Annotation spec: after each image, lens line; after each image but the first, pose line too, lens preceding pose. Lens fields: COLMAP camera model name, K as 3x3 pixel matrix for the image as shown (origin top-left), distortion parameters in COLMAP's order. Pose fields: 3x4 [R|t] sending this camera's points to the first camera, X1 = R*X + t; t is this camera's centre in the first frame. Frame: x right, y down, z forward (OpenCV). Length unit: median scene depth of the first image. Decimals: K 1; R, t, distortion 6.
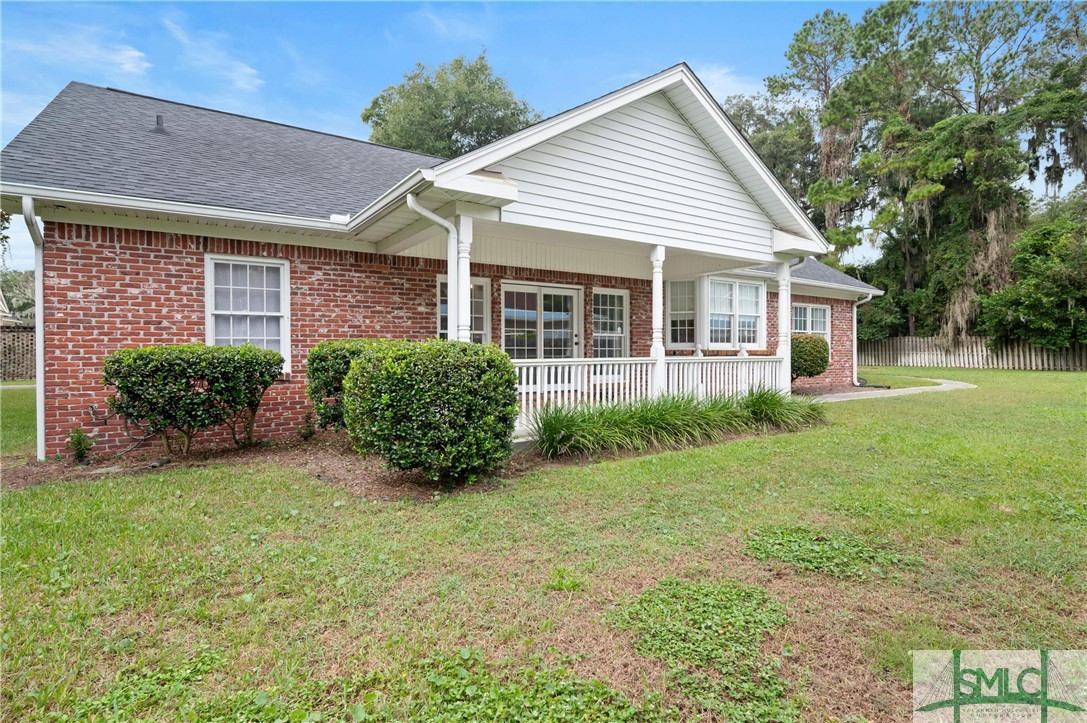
lens RADIAL K [[551.3, 0, 542.7], [0, 551.3, 358.3], [0, 0, 1]] dist [0.002167, -0.000441]
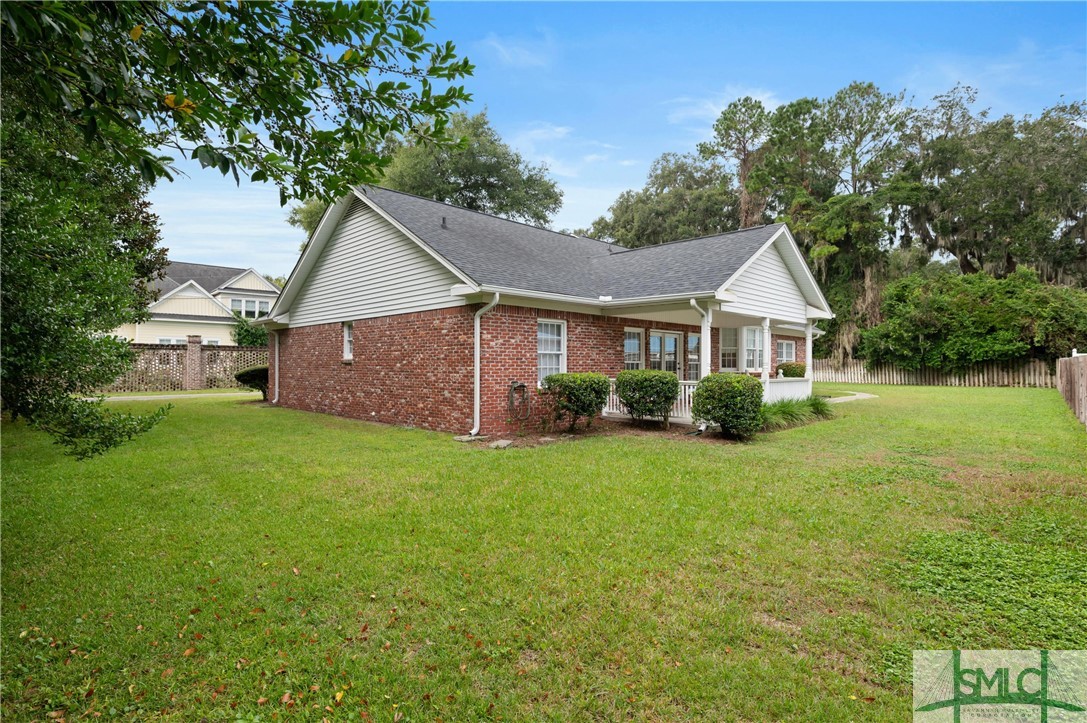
lens RADIAL K [[551.3, 0, 541.7], [0, 551.3, 364.6], [0, 0, 1]] dist [0.002167, -0.000441]
pose [[0.980793, 0.008047, 0.194885, -0.235151], [-0.005866, 0.999914, -0.011766, -0.006574], [-0.194963, 0.010397, 0.980755, -0.171337]]
